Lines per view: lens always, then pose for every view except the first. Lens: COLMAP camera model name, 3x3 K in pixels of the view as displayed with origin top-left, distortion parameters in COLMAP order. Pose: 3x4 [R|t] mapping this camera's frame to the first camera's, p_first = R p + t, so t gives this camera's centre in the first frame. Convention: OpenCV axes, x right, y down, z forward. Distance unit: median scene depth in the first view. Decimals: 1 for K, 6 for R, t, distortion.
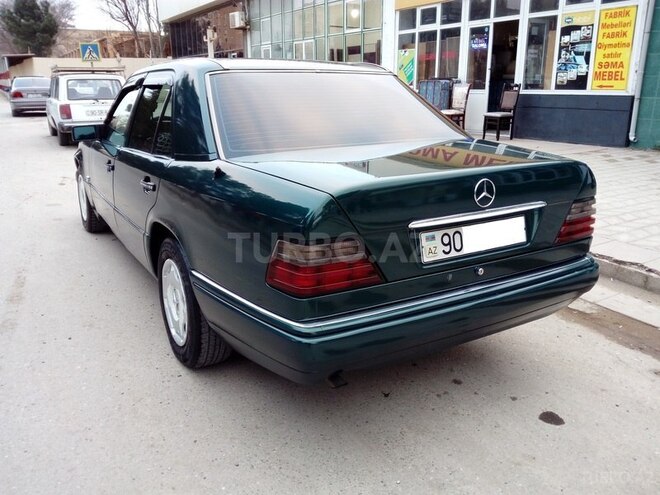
lens RADIAL K [[548.4, 0, 342.1], [0, 548.4, 244.1], [0, 0, 1]] dist [0.032656, -0.065950]
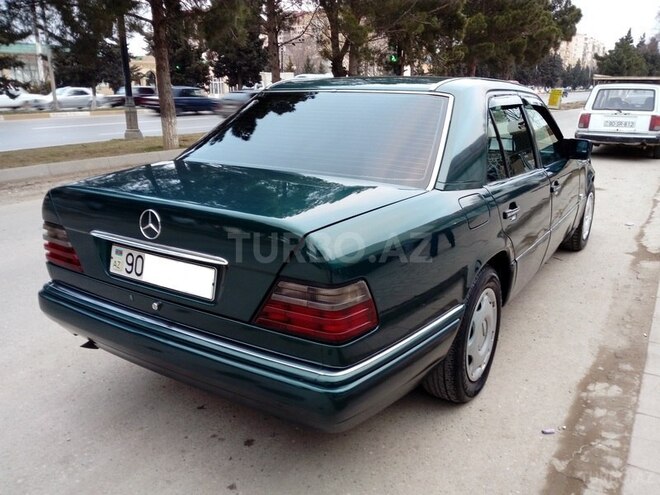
lens RADIAL K [[548.4, 0, 335.4], [0, 548.4, 245.7], [0, 0, 1]] dist [0.032656, -0.065950]
pose [[0.439093, 0.247091, -0.863796, 1.113092], [-0.254123, 0.956334, 0.144383, -0.249866], [0.861753, 0.156113, 0.482711, 0.750767]]
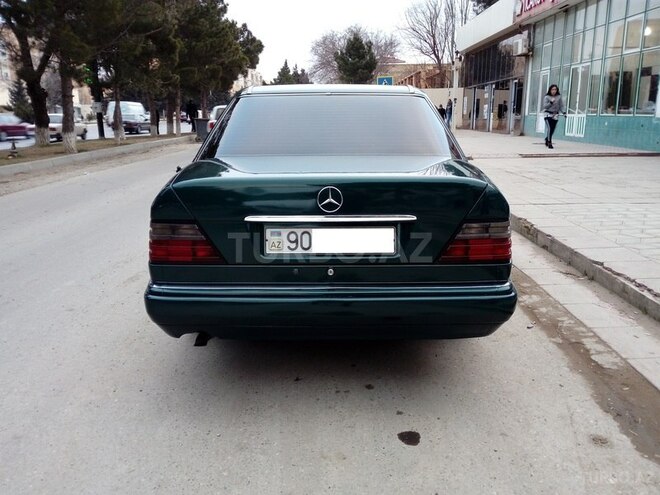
lens RADIAL K [[548.4, 0, 335.0], [0, 548.4, 243.3], [0, 0, 1]] dist [0.032656, -0.065950]
pose [[0.851356, 0.112771, -0.512324, 0.759924], [-0.137814, 0.990397, -0.011009, 0.004095], [0.506163, 0.079977, 0.858722, 0.070751]]
